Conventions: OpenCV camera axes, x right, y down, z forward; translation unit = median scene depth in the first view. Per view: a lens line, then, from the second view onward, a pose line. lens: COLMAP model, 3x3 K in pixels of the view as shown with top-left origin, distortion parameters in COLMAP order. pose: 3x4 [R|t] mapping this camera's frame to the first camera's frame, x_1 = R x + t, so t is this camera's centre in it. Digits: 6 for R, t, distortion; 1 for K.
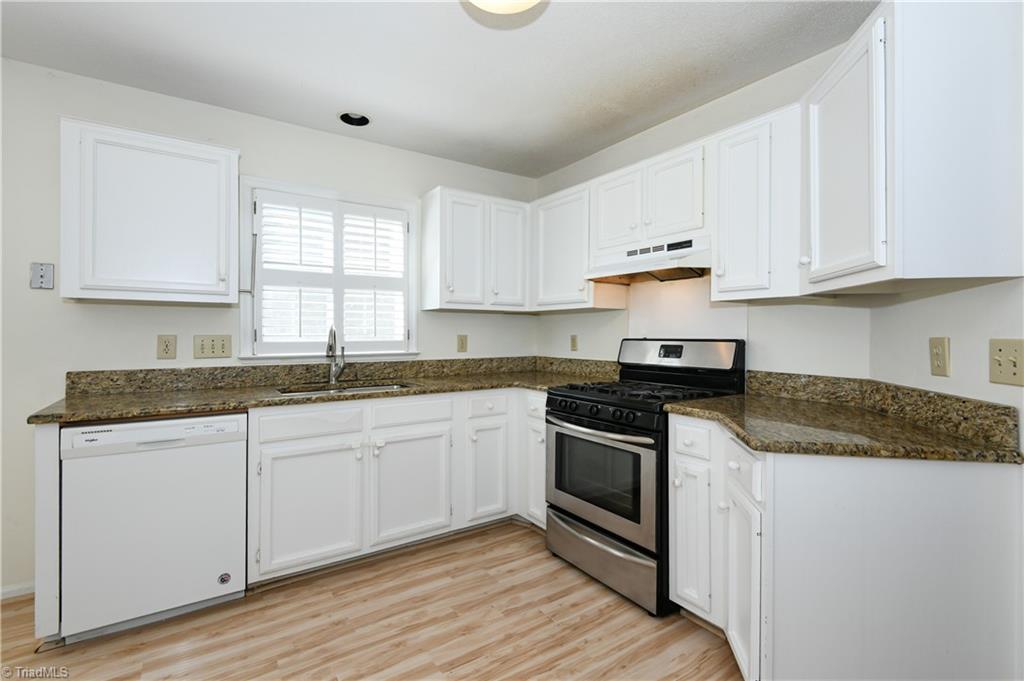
lens RADIAL K [[472.4, 0, 518.7], [0, 472.4, 332.7], [0, 0, 1]] dist [0.014415, -0.005805]
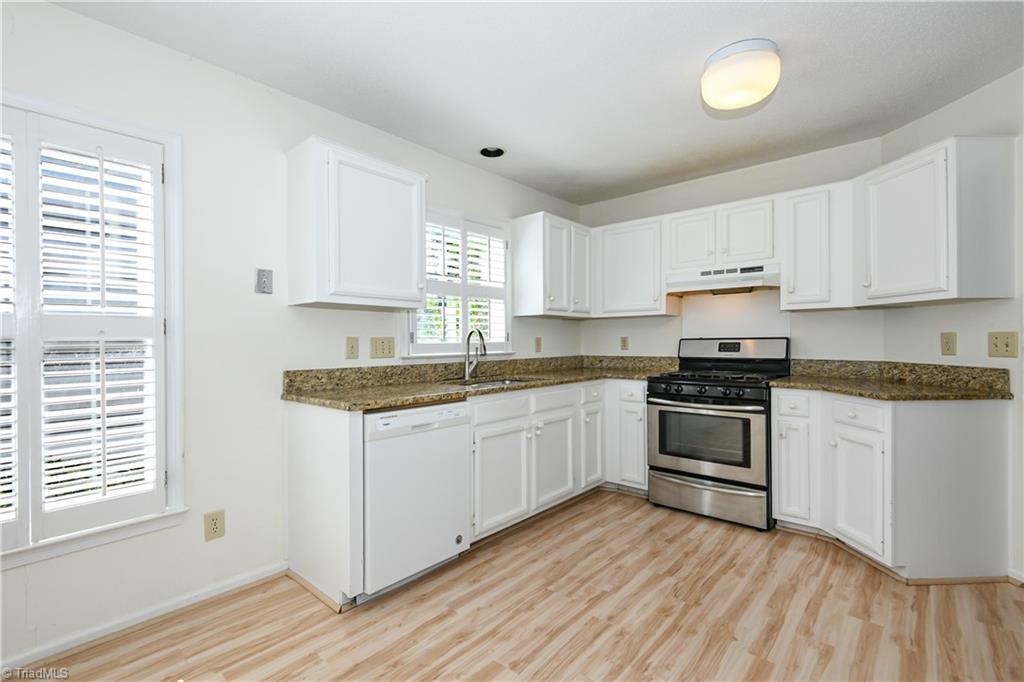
lens RADIAL K [[472.4, 0, 508.9], [0, 472.4, 340.4], [0, 0, 1]] dist [0.014415, -0.005805]
pose [[0.967292, -0.008140, 0.253536, -0.688617], [0.008402, 0.999965, 0.000049, 0.016392], [-0.253528, 0.002083, 0.967326, -0.156348]]
